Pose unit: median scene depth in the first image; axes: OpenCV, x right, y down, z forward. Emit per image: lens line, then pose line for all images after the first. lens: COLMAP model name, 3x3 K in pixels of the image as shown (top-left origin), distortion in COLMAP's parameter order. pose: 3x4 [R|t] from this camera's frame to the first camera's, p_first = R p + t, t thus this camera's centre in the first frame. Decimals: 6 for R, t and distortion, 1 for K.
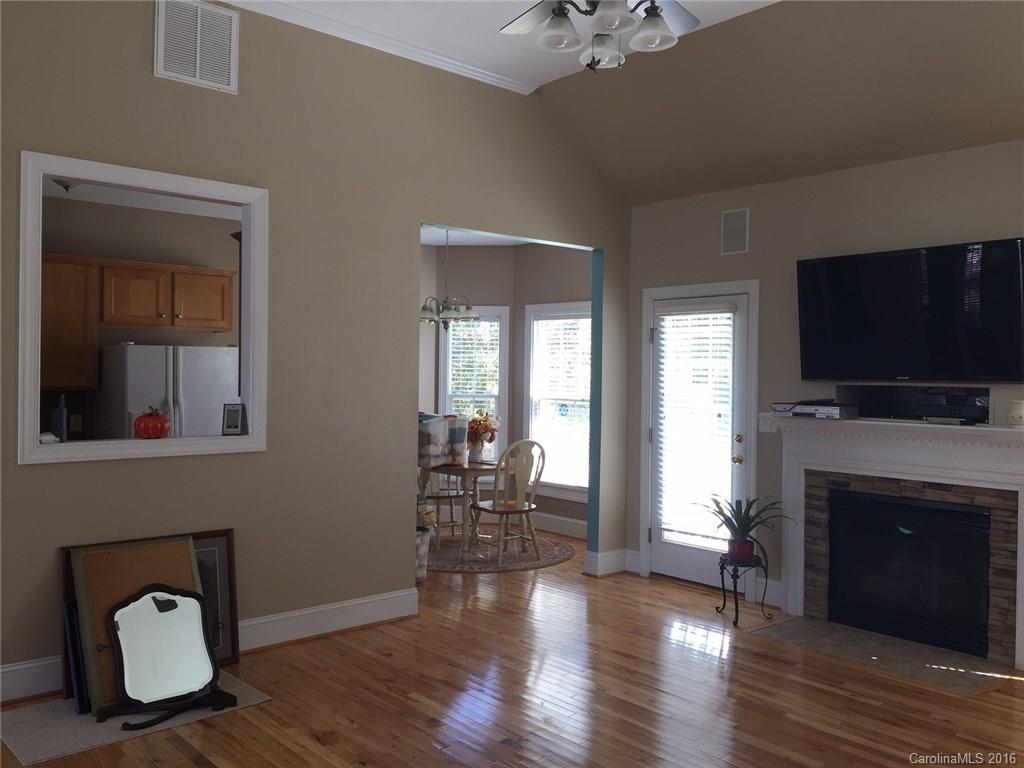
lens RADIAL K [[880.5, 0, 524.0], [0, 880.5, 378.9], [0, 0, 1]] dist [0.100126, -0.137830]
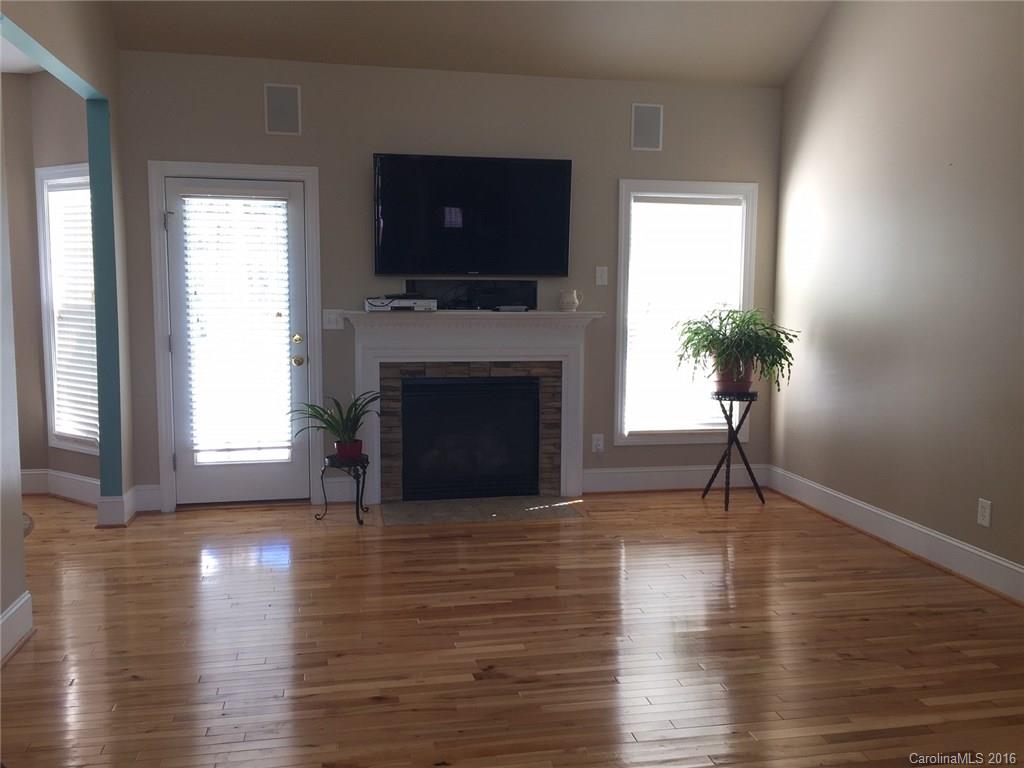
lens RADIAL K [[880.5, 0, 524.0], [0, 880.5, 378.9], [0, 0, 1]] dist [0.100126, -0.137830]
pose [[0.516310, -0.099449, 0.850608, -0.473295], [0.008960, 0.993808, 0.110753, 0.008926], [-0.856355, -0.049561, 0.514003, 0.337456]]
